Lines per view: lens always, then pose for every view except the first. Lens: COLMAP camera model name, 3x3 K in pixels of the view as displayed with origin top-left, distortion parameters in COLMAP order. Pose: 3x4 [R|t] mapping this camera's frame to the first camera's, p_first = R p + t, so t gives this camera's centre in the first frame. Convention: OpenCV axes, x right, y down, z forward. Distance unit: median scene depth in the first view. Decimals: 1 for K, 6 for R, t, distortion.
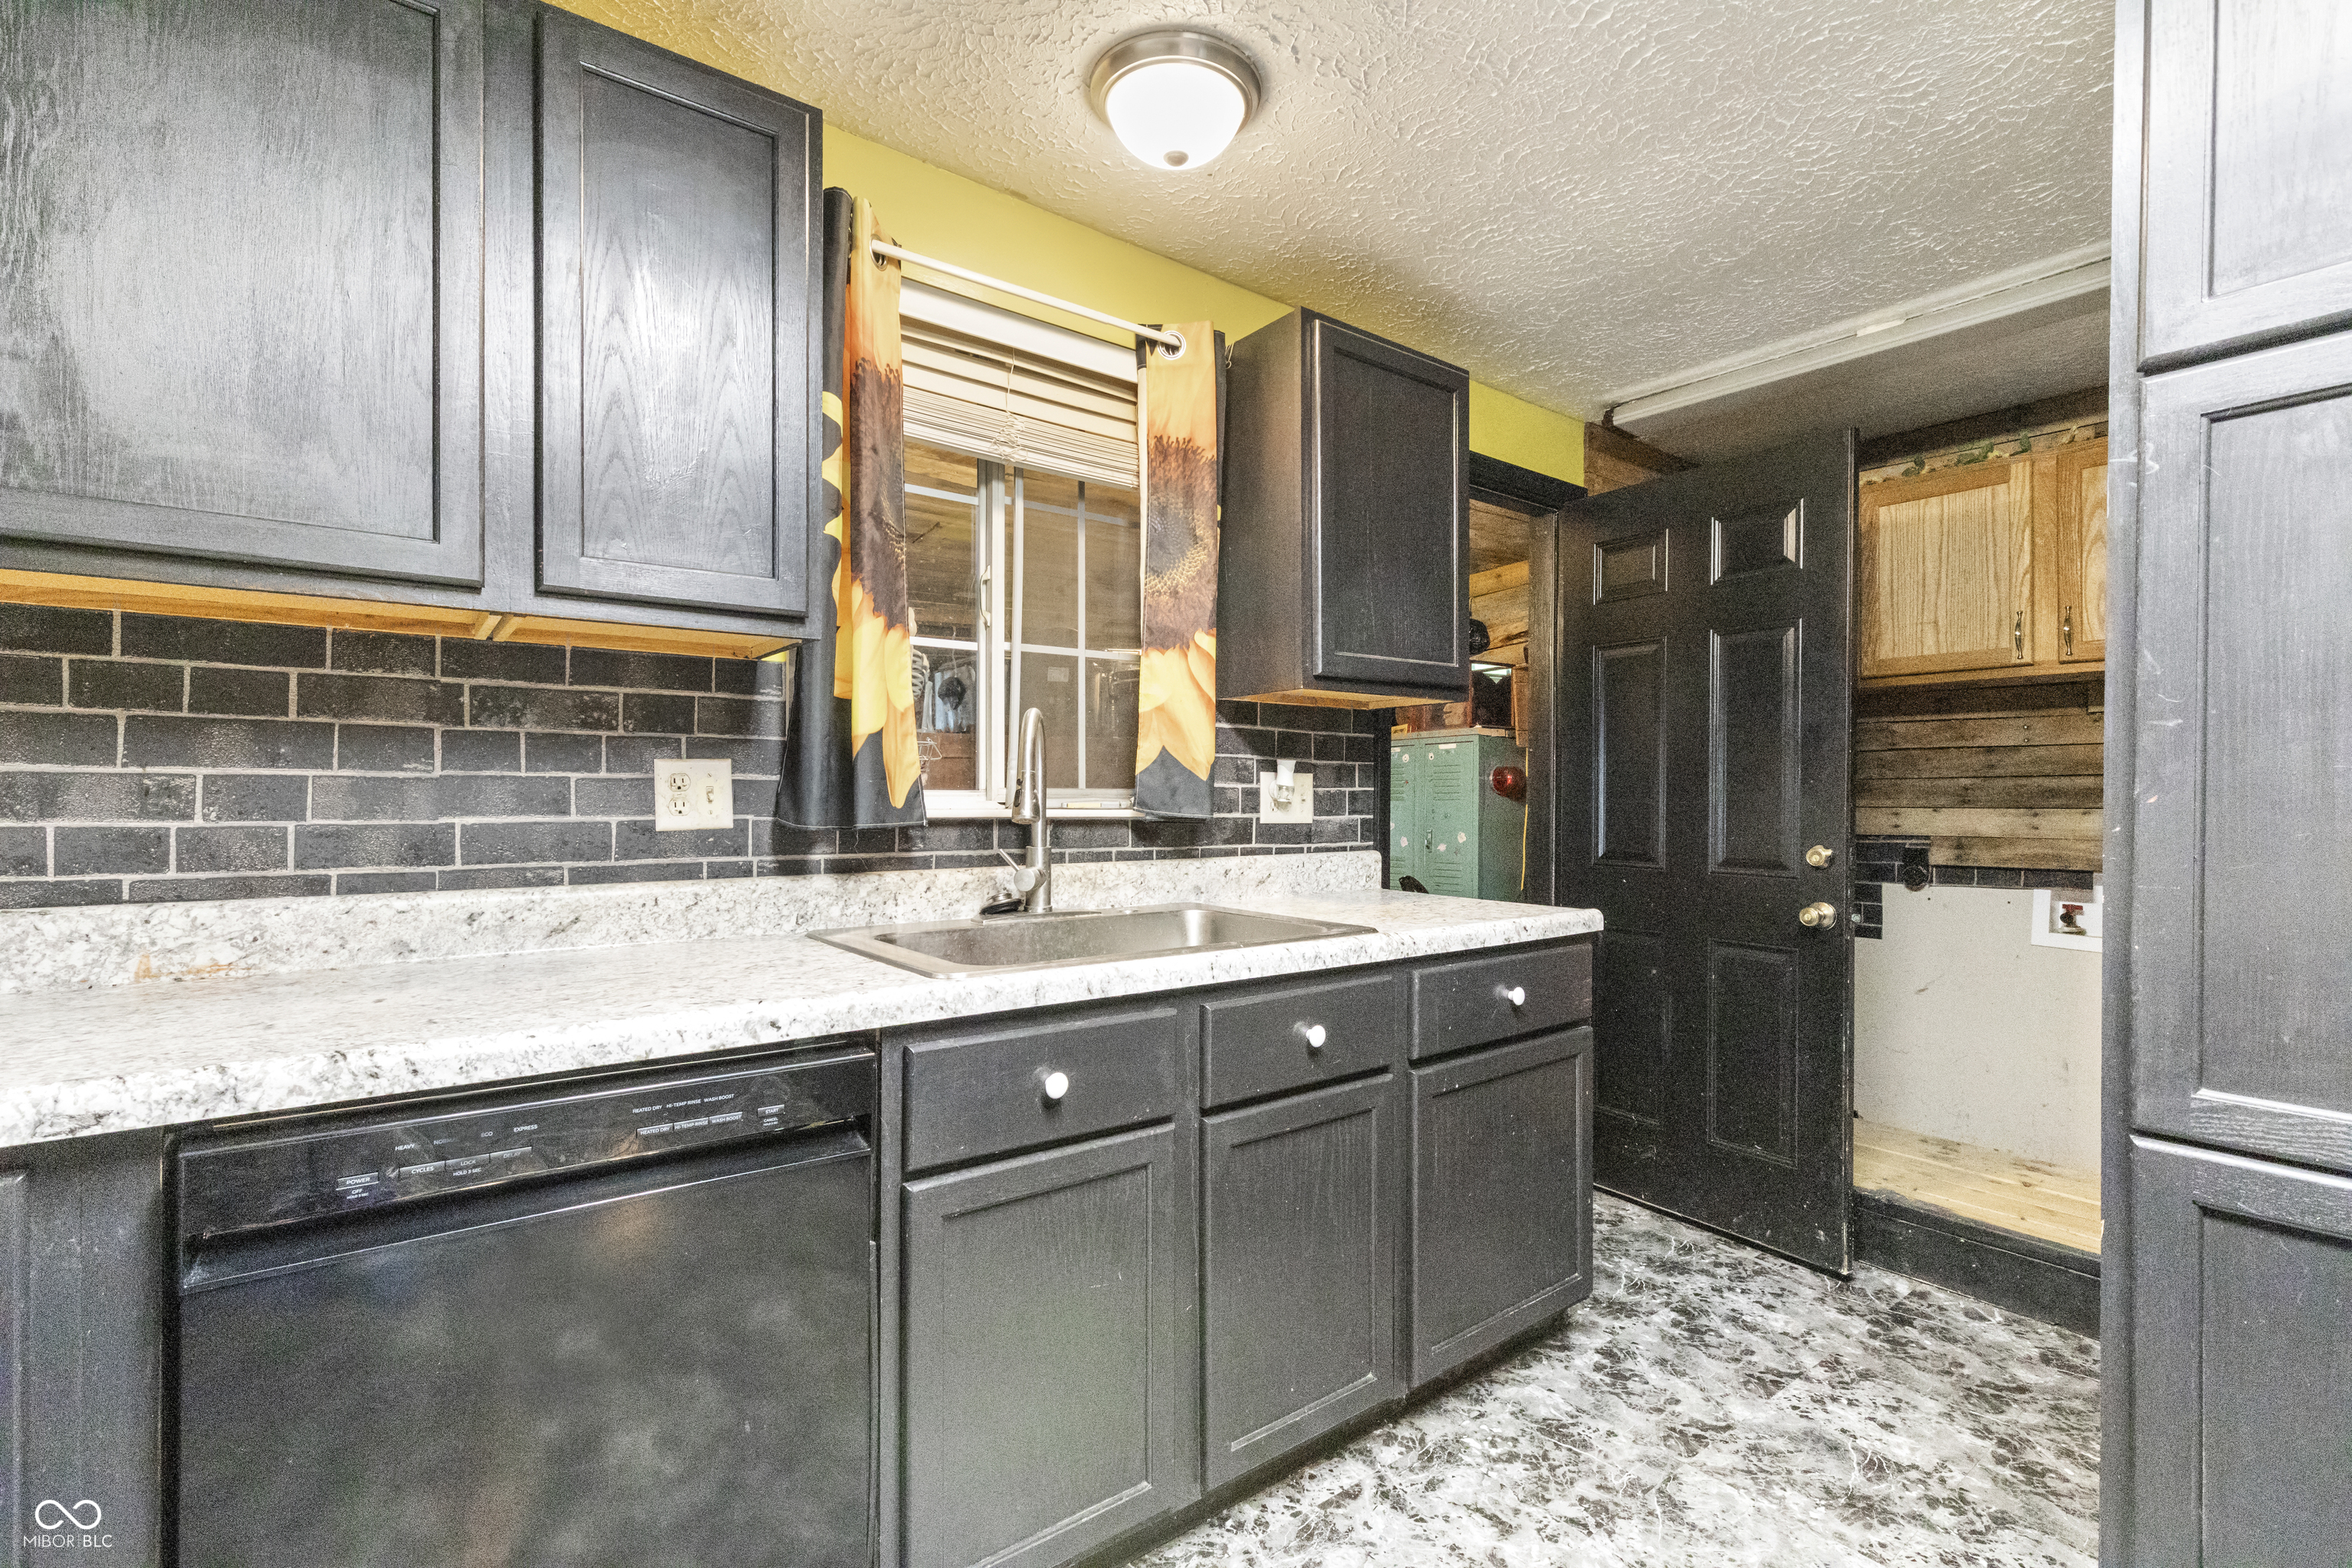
lens RADIAL K [[1064.3, 0, 1188.5], [0, 1064.3, 801.5], [0, 0, 1]] dist [0.005714, 0.000285]
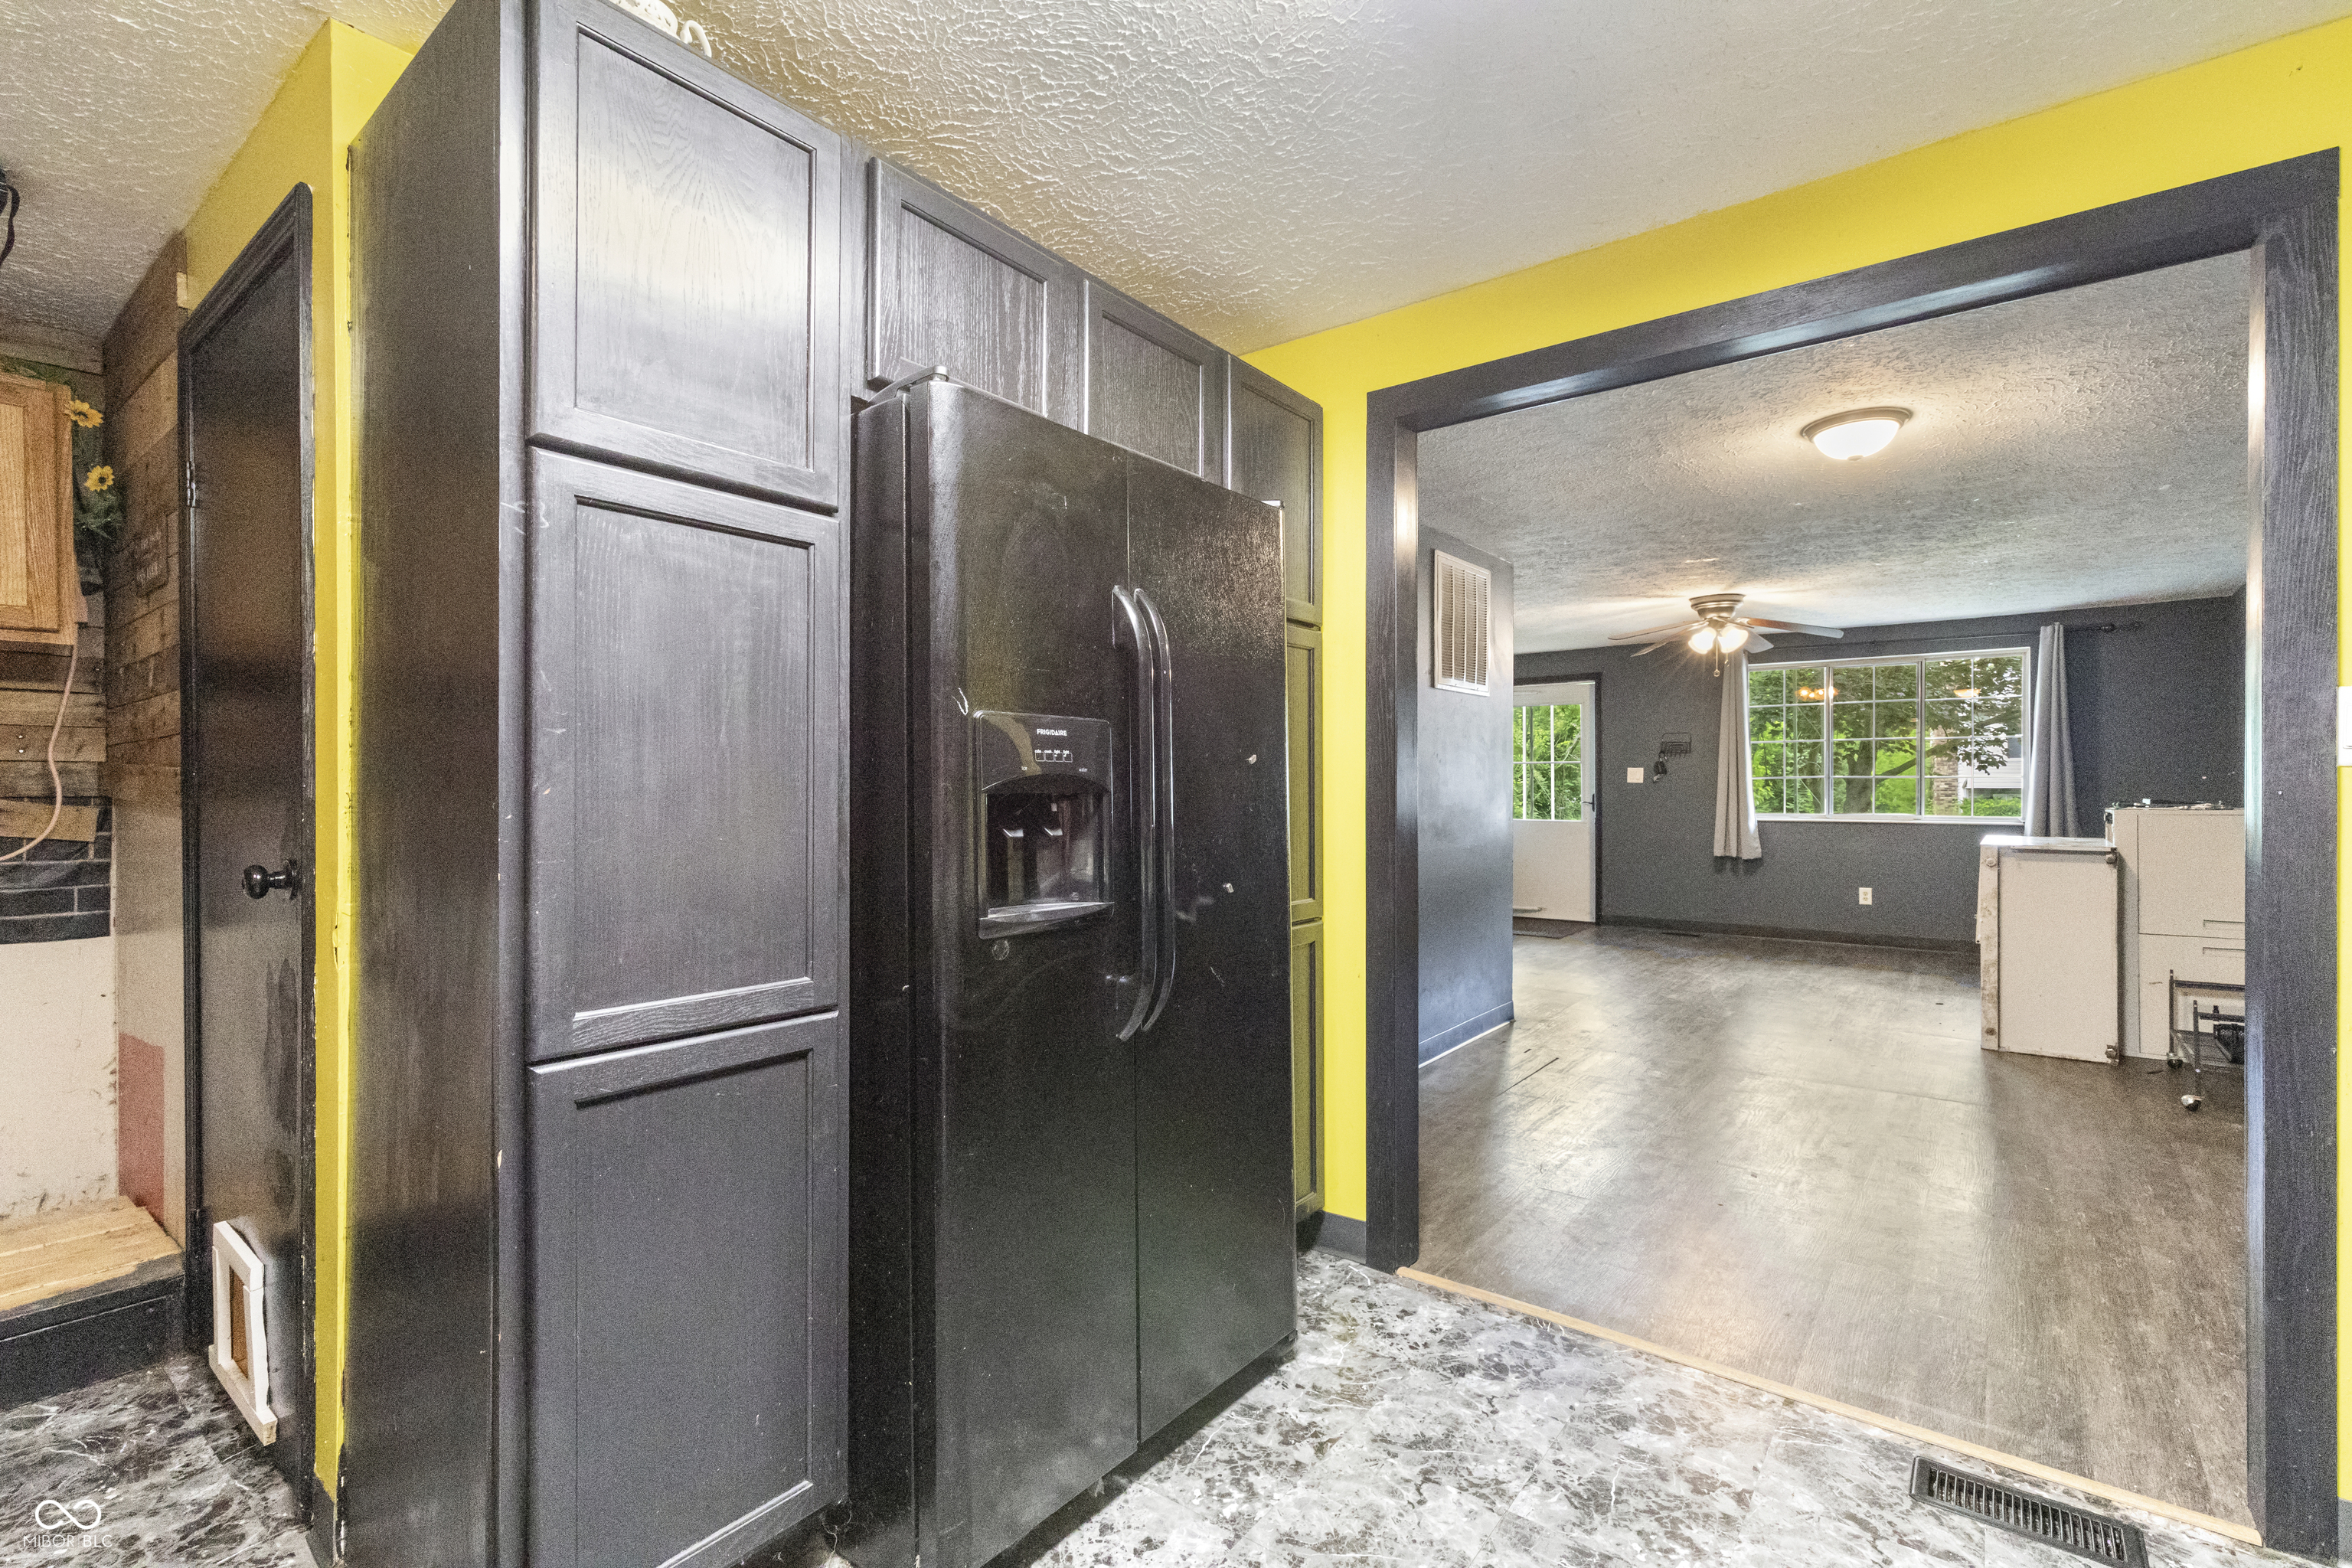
lens RADIAL K [[1059.2, 0, 1188.9], [0, 1059.2, 783.0], [0, 0, 1]] dist [0.004038, 0.000557]
pose [[-0.260941, 0.000213, 0.965355, -0.270975], [0.005103, 0.999986, 0.001159, -0.005016], [-0.965341, 0.005228, -0.260938, 0.336755]]
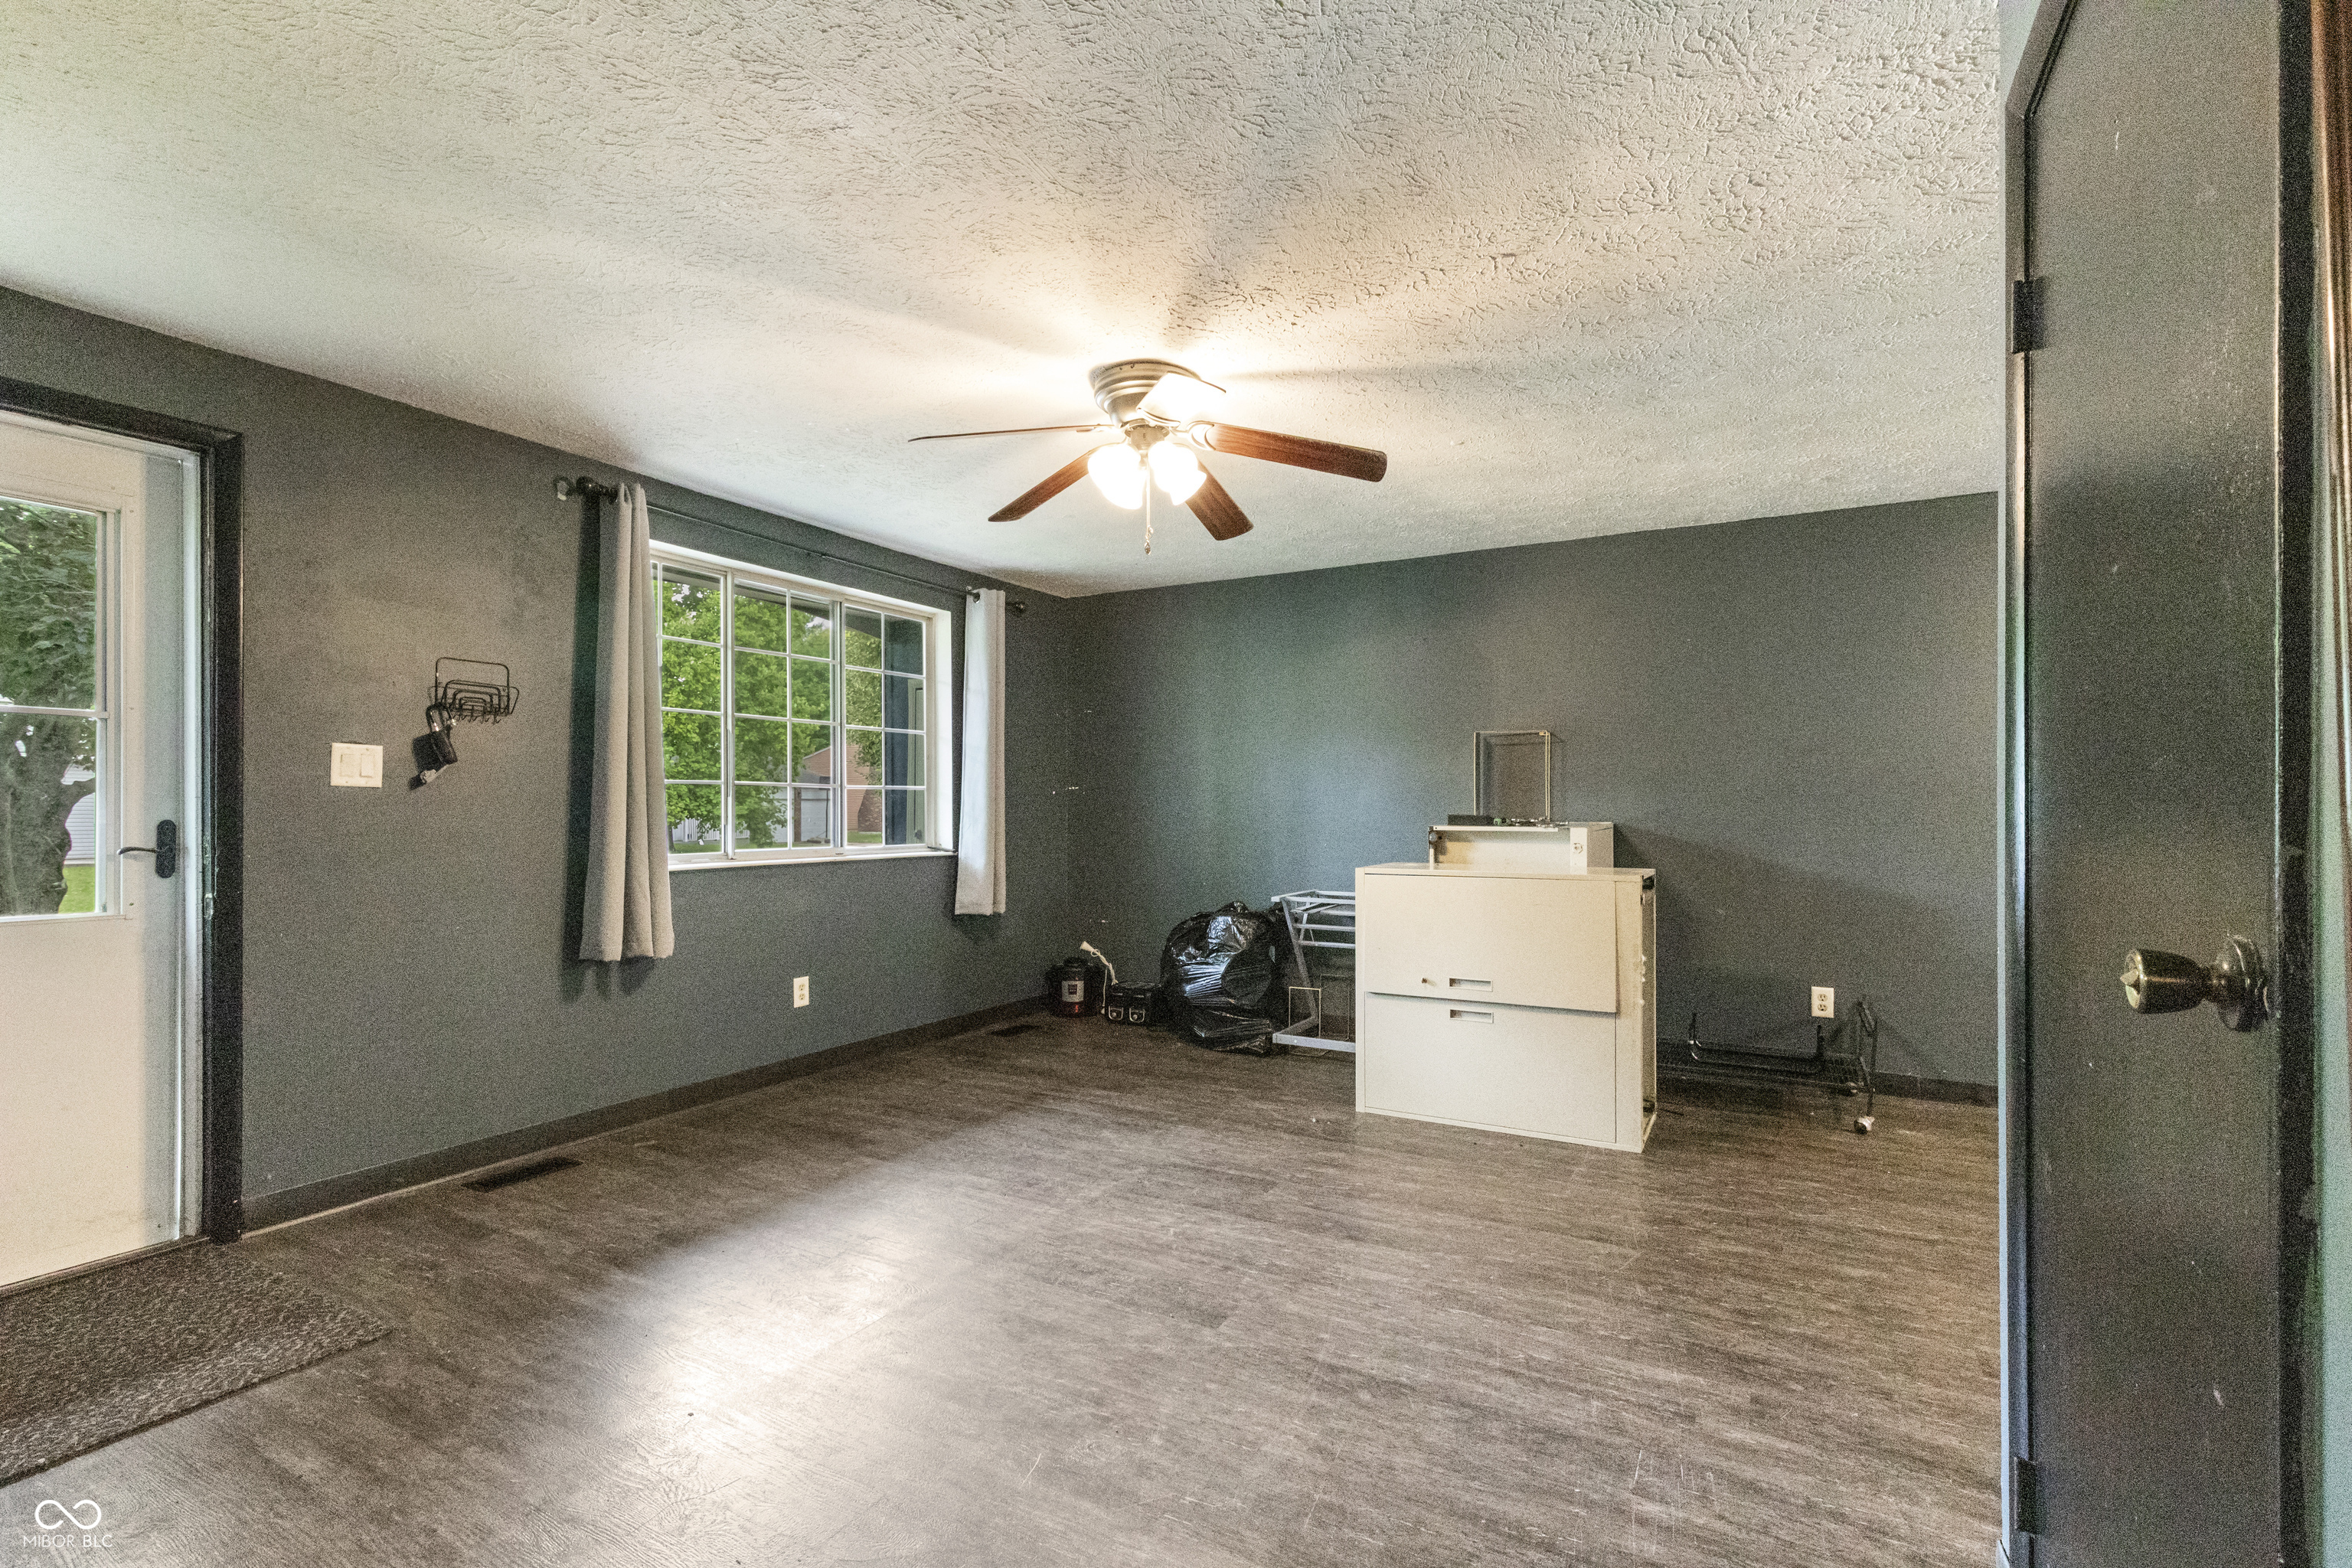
lens RADIAL K [[1056.1, 0, 1188.7], [0, 1056.1, 802.9], [0, 0, 1]] dist [0.001053, -0.000286]
pose [[-0.914093, -0.006289, -0.405456, 3.630053], [-0.006640, 0.999978, -0.000540, 0.030773], [0.405450, 0.002199, -0.914114, -0.906454]]
